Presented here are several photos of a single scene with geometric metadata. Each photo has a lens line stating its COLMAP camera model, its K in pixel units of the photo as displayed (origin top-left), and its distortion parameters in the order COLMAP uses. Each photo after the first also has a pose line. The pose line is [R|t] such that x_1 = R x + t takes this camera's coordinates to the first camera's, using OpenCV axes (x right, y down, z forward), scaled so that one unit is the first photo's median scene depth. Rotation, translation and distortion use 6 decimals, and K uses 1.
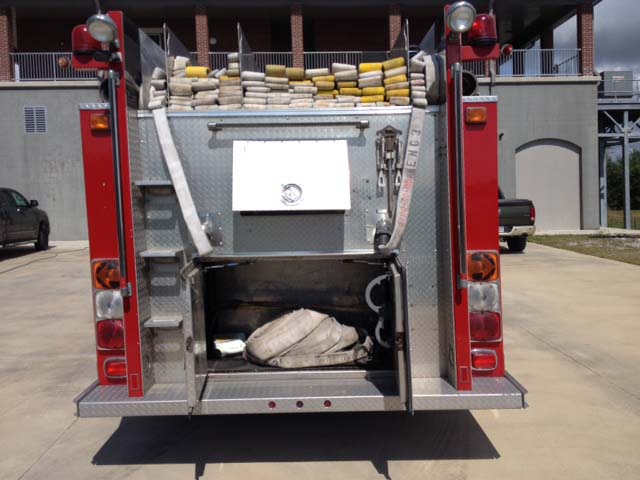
lens RADIAL K [[611.5, 0, 306.6], [0, 611.5, 196.7], [0, 0, 1]] dist [0.030855, 0.000000]
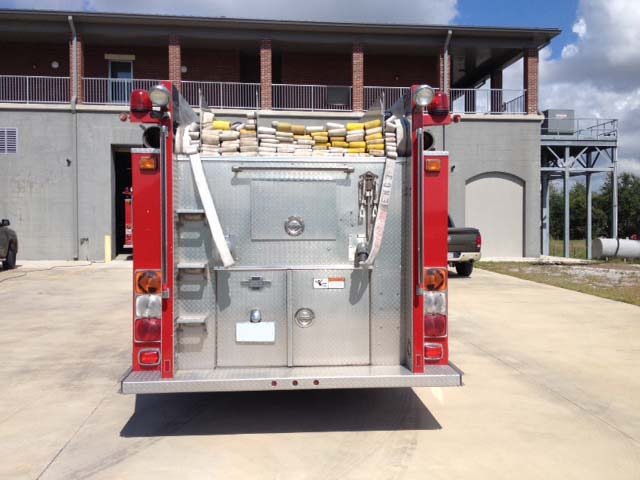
lens RADIAL K [[611.5, 0, 322.6], [0, 611.5, 238.7], [0, 0, 1]] dist [0.030855, 0.000000]
pose [[0.994901, 0.017055, 0.099408, -0.077371], [-0.019797, 0.999449, 0.026657, -0.003526], [-0.098898, -0.028489, 0.994690, -0.257167]]
